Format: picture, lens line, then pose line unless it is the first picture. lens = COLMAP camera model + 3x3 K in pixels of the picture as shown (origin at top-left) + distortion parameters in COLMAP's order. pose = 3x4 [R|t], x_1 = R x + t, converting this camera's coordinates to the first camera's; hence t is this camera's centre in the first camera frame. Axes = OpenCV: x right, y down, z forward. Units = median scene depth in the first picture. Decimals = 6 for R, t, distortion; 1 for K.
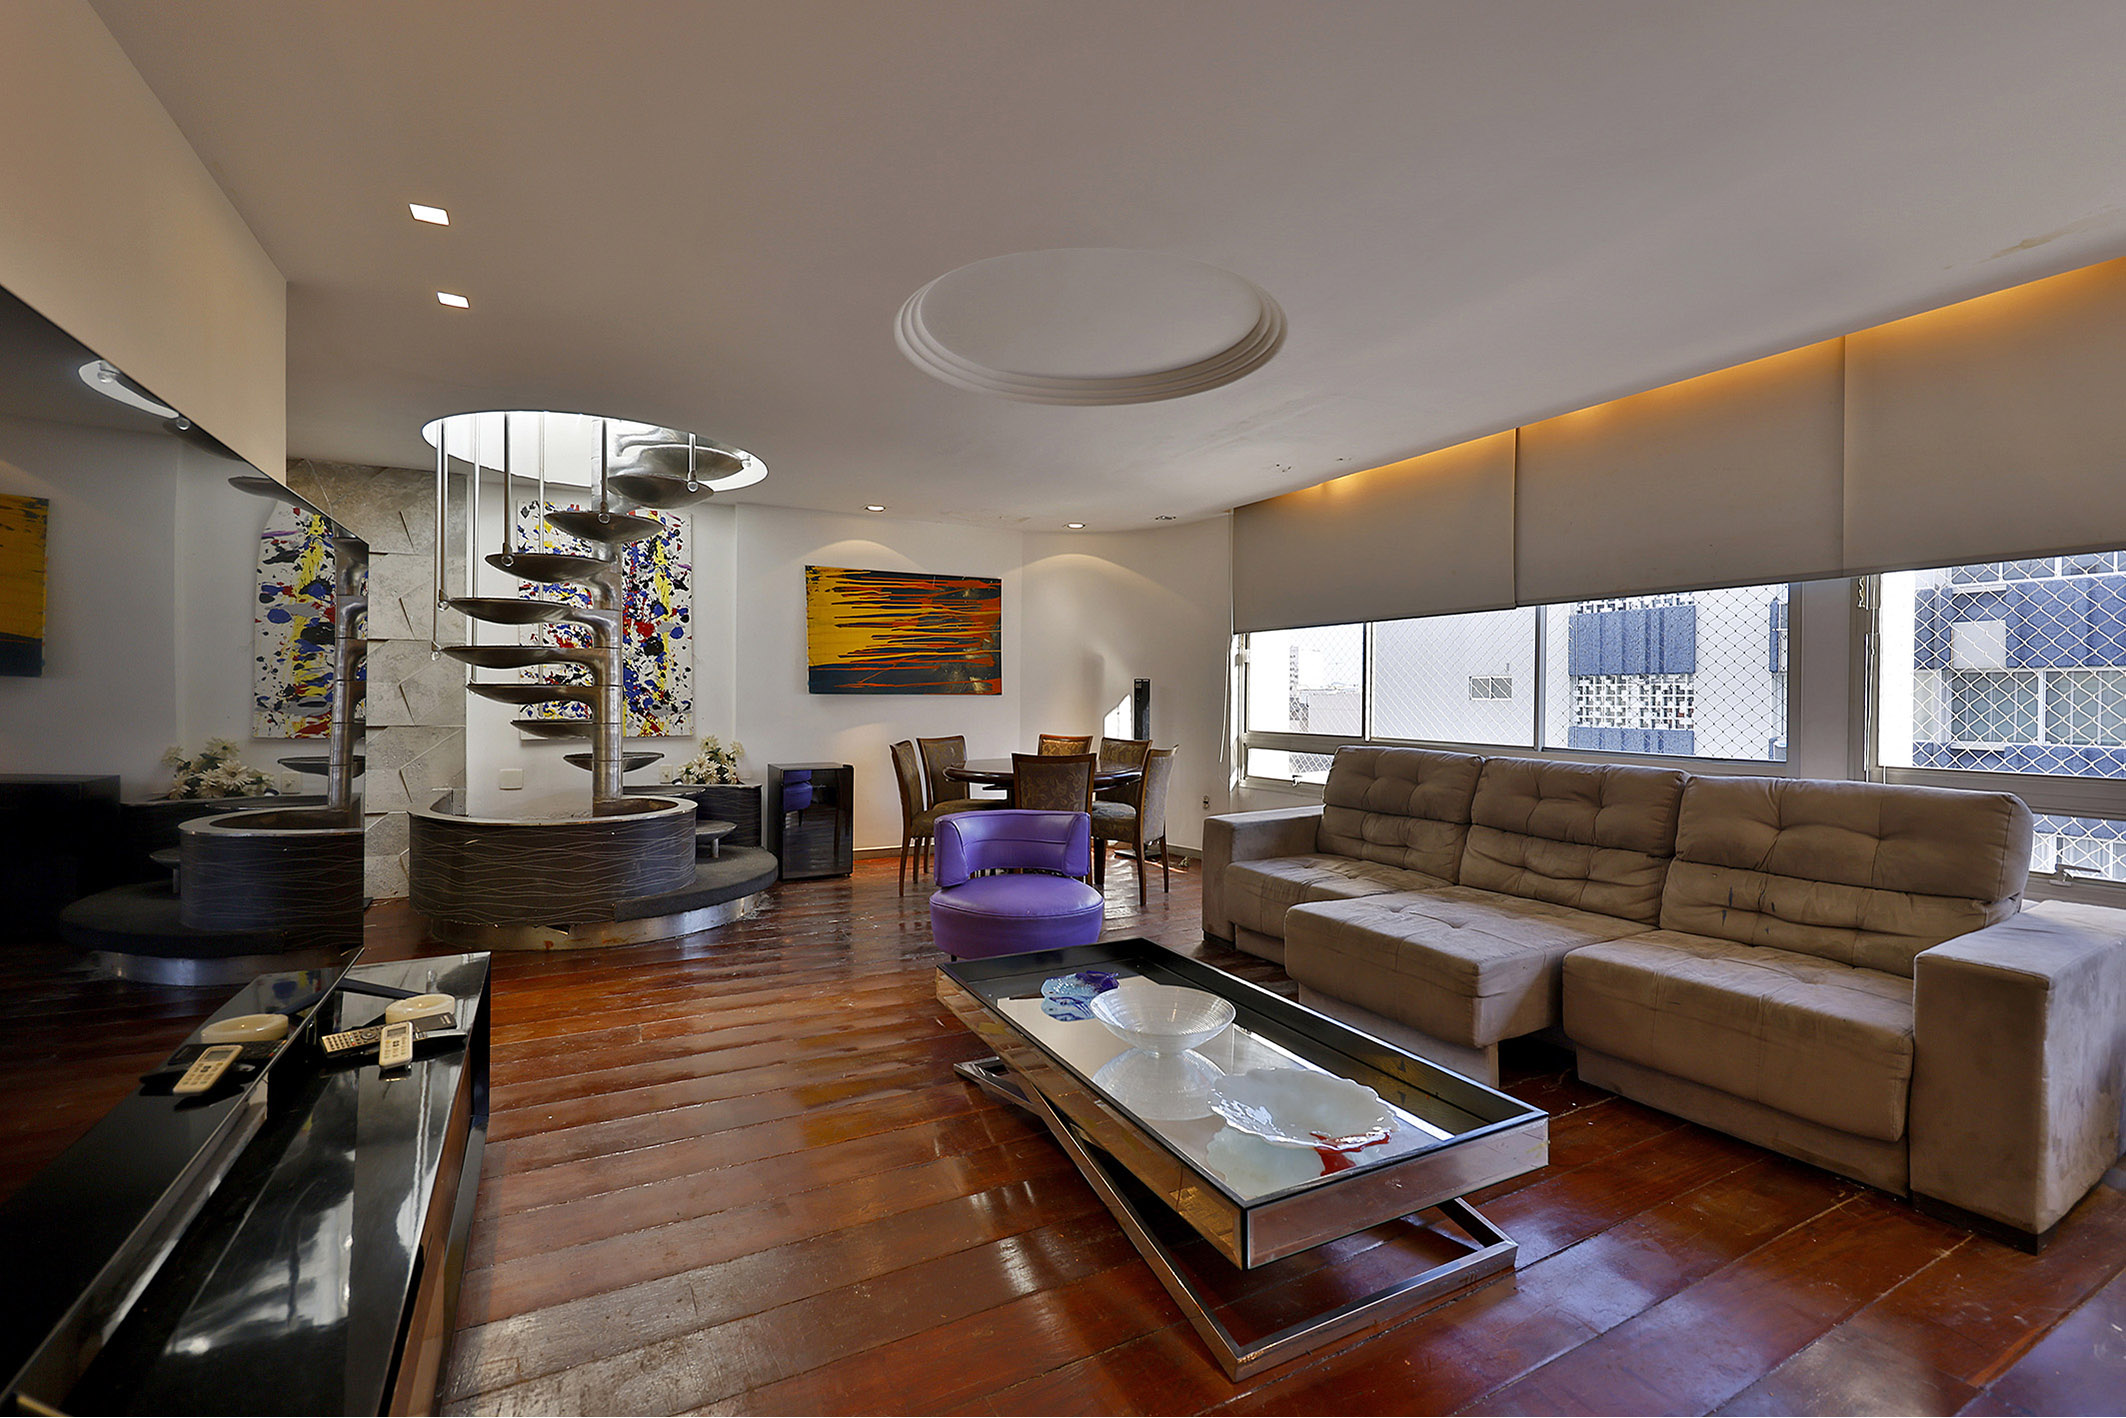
lens RADIAL K [[907.7, 0, 1059.3], [0, 907.7, 704.1], [0, 0, 1]] dist [0.000411, -0.000057]
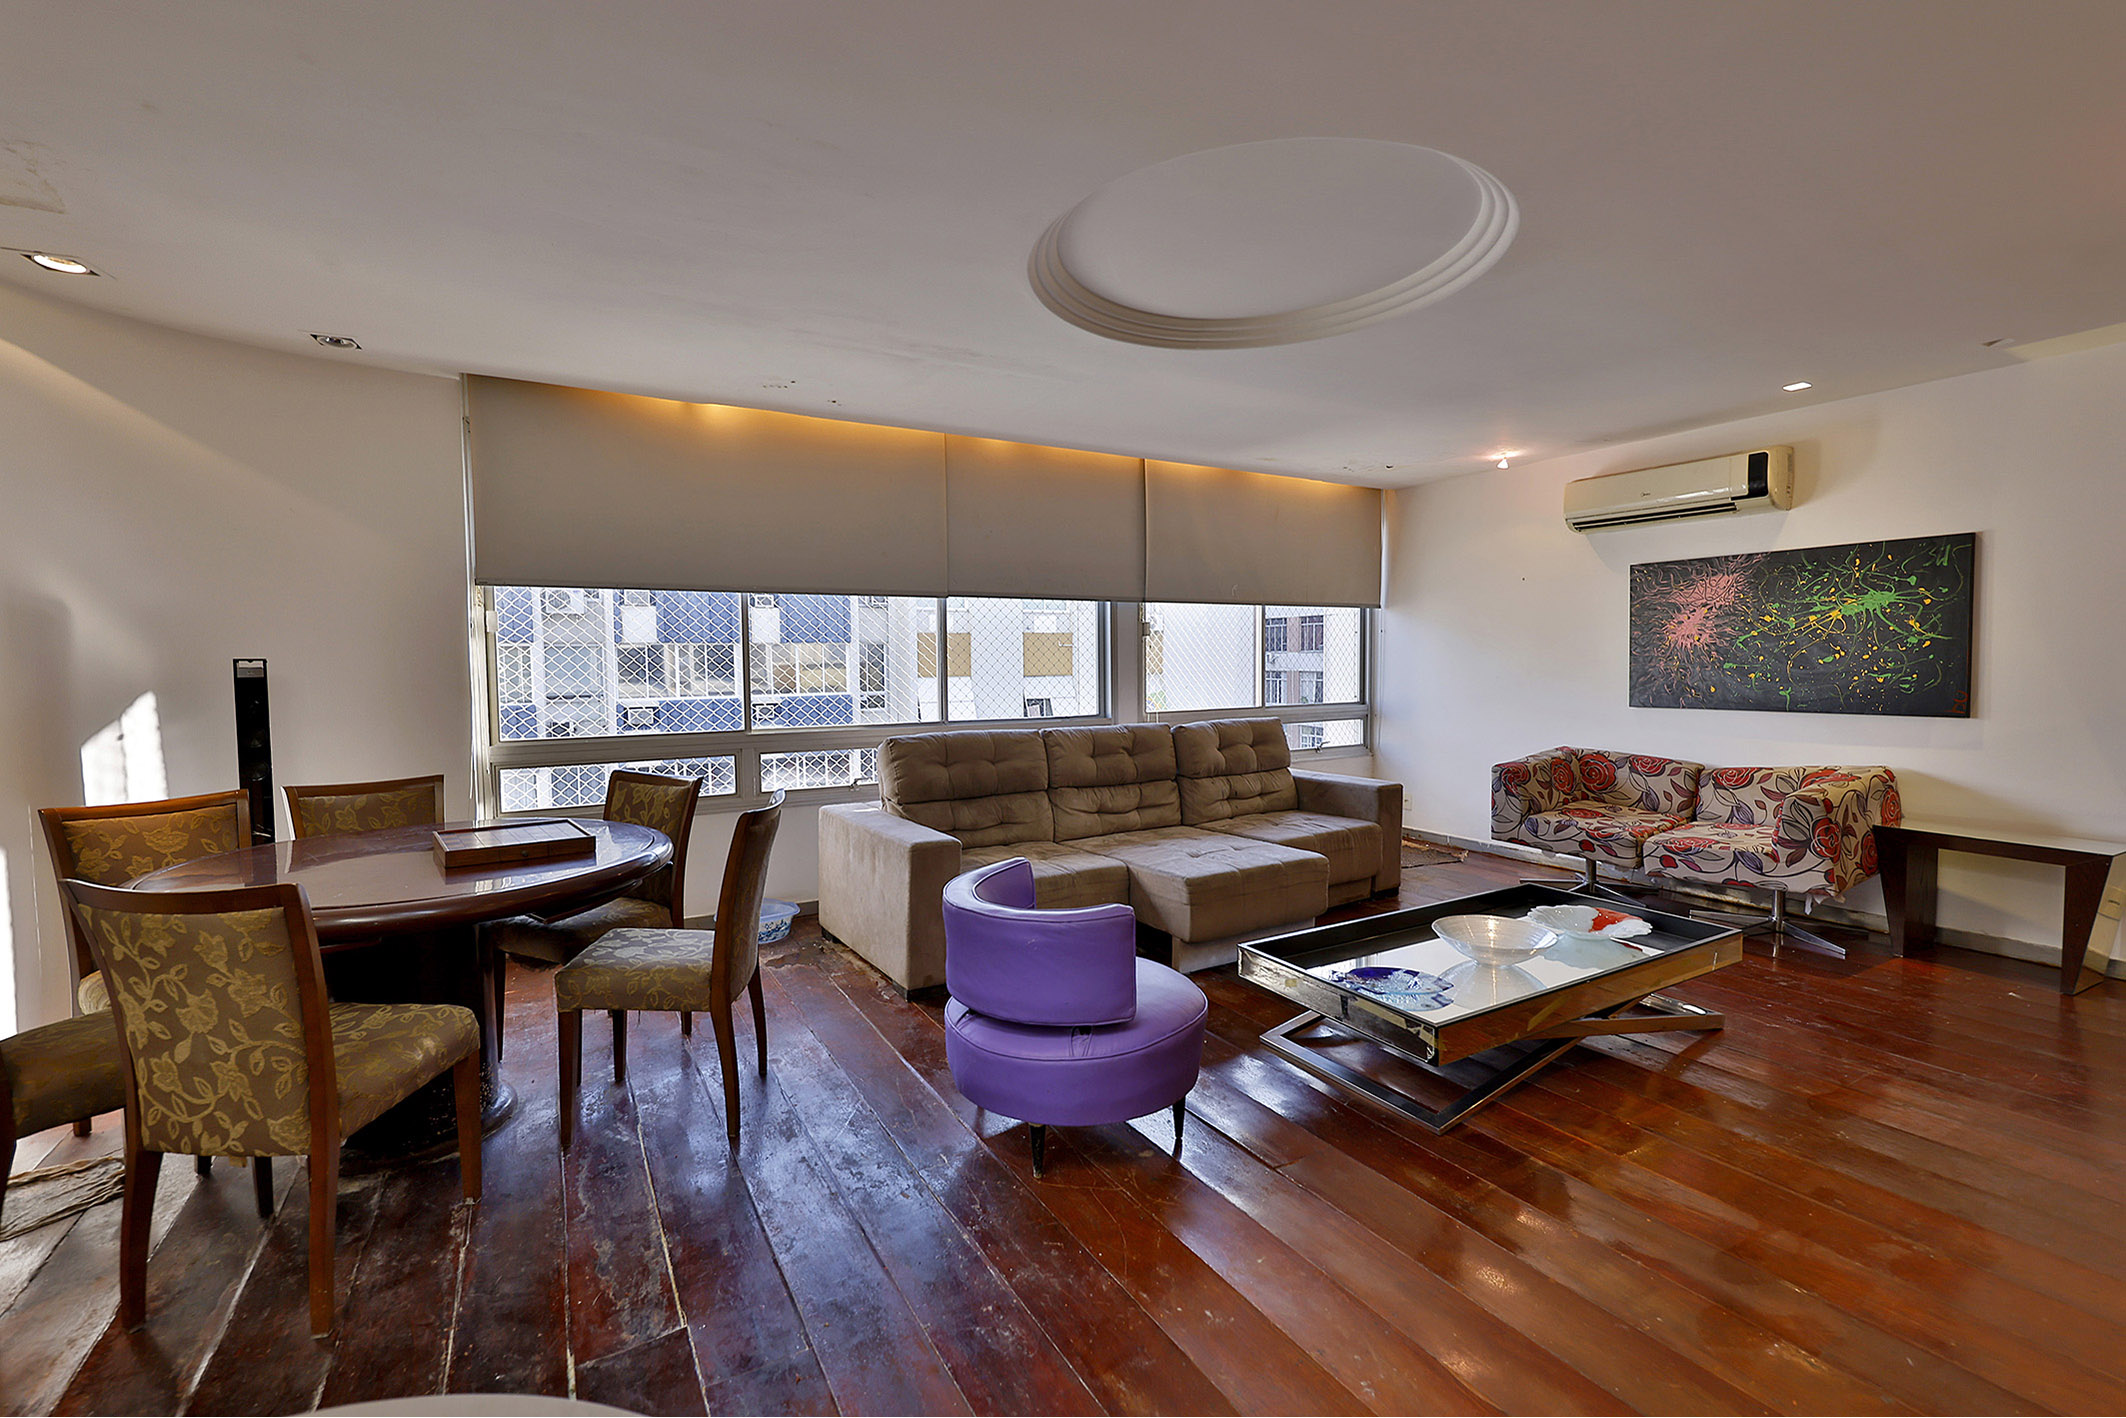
lens RADIAL K [[907.7, 0, 1059.3], [0, 907.7, 704.1], [0, 0, 1]] dist [0.000411, -0.000057]
pose [[-0.017715, -0.052398, 0.998469, -0.608501], [0.021587, 0.998373, 0.052776, -0.030564], [-0.999610, 0.022489, -0.016555, 0.888785]]
